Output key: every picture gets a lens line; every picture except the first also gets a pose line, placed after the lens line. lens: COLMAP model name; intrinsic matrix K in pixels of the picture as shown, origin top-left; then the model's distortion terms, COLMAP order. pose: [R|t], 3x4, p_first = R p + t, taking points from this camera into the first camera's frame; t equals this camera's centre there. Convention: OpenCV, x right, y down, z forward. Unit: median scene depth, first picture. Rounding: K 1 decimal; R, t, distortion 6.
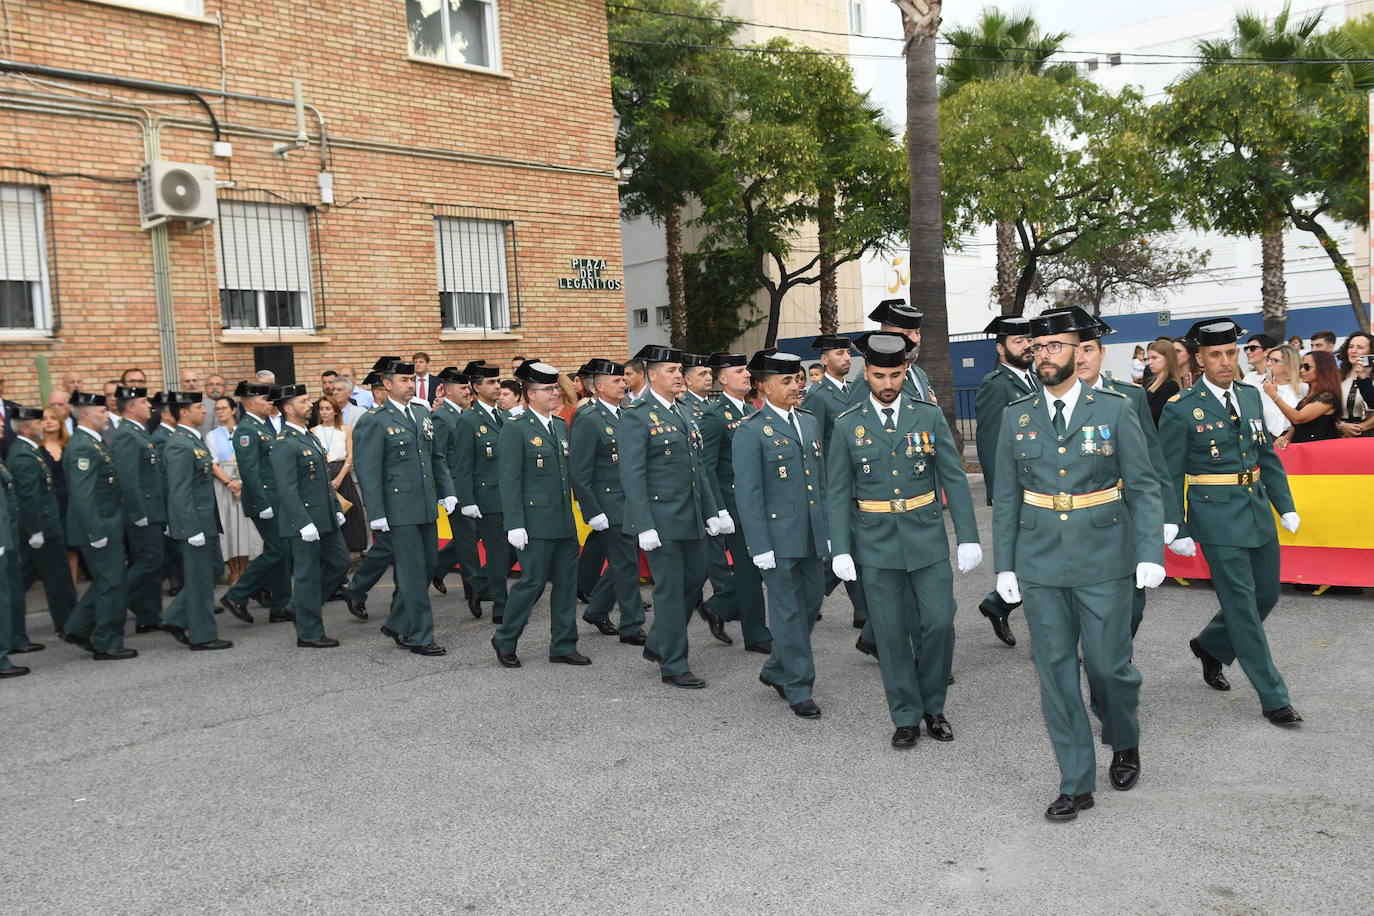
lens RADIAL K [[1314.0, 0, 670.6], [0, 1314.0, 456.9], [0, 0, 1]] dist [0.013884, -0.014632]
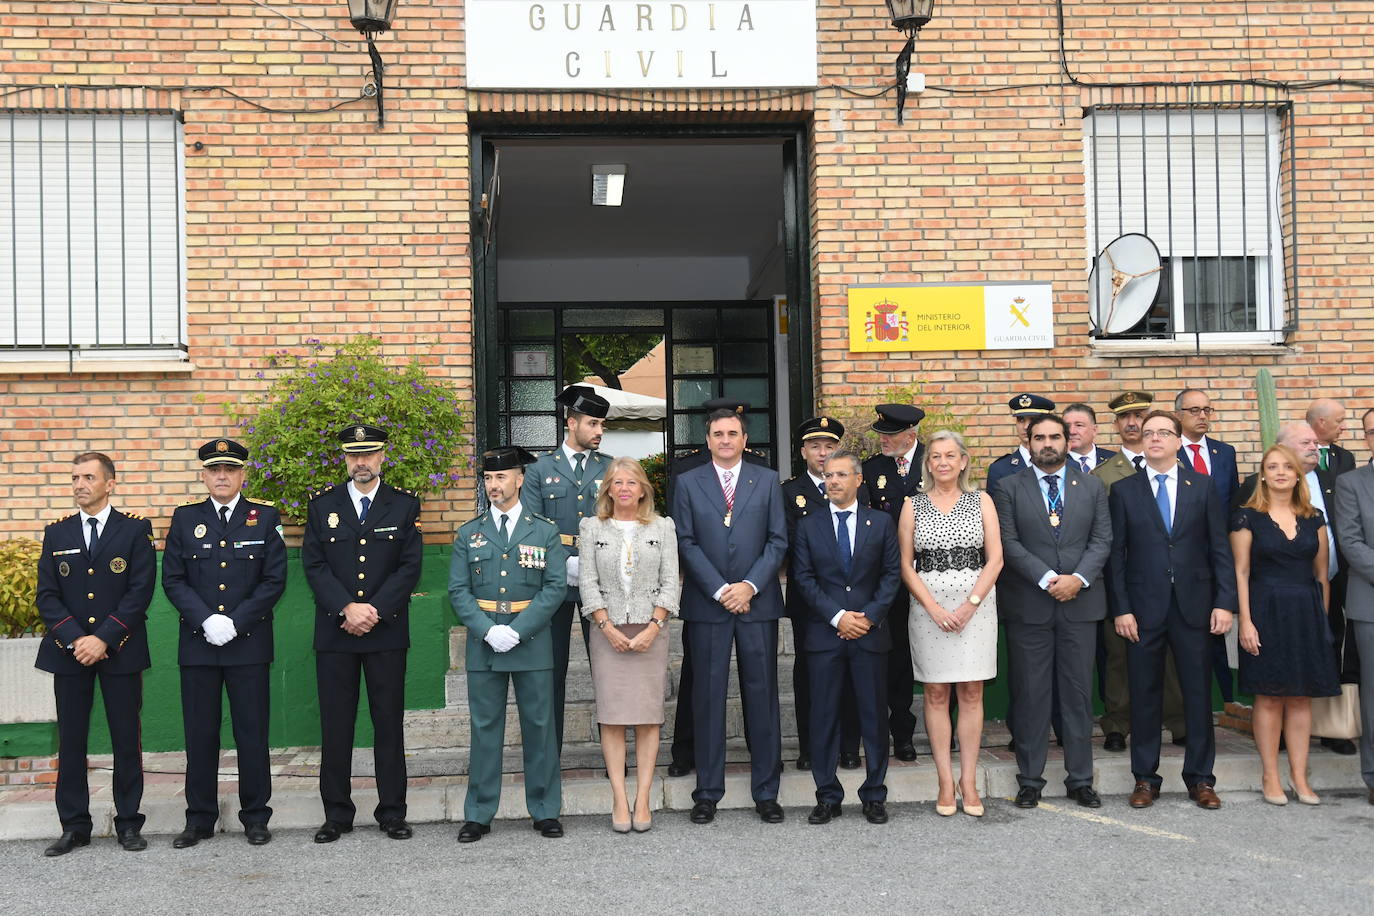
lens RADIAL K [[1667.0, 0, 662.8], [0, 1667.0, 454.5], [0, 0, 1]] dist [0.063646, 0.037862]
pose [[0.707016, 0.018175, -0.706964, -0.095380], [-0.057321, 0.997853, -0.031672, 0.003241], [0.704871, 0.062917, 0.706540, 0.197413]]
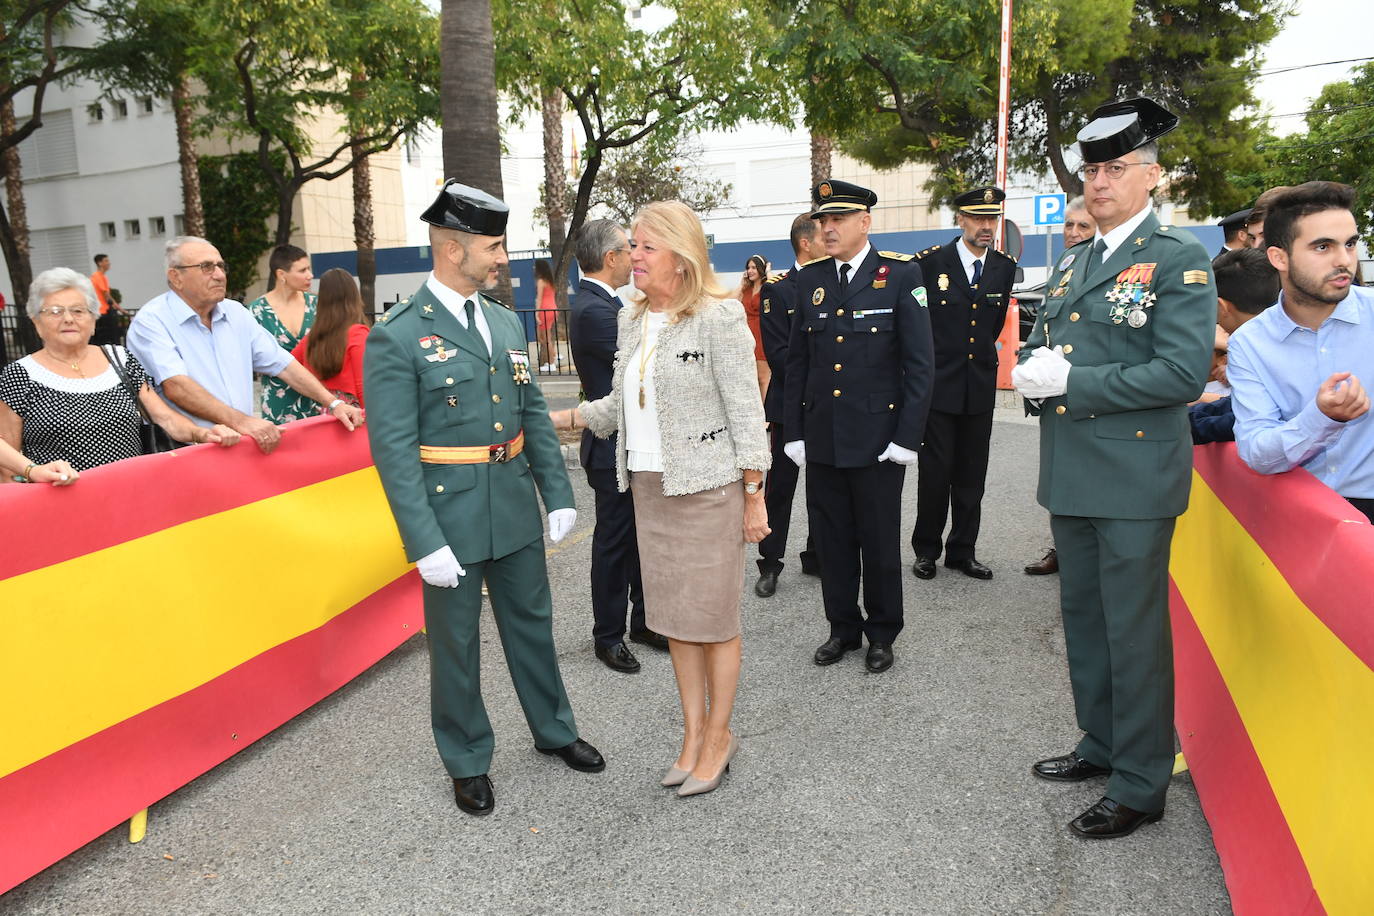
lens RADIAL K [[1028.9, 0, 666.6], [0, 1028.9, 456.5], [0, 0, 1]] dist [-0.023871, -0.035974]
pose [[0.929257, -0.036266, 0.367649, 0.117824], [0.003152, 0.995912, 0.090274, -0.029920], [-0.369420, -0.082729, 0.925573, 0.607448]]
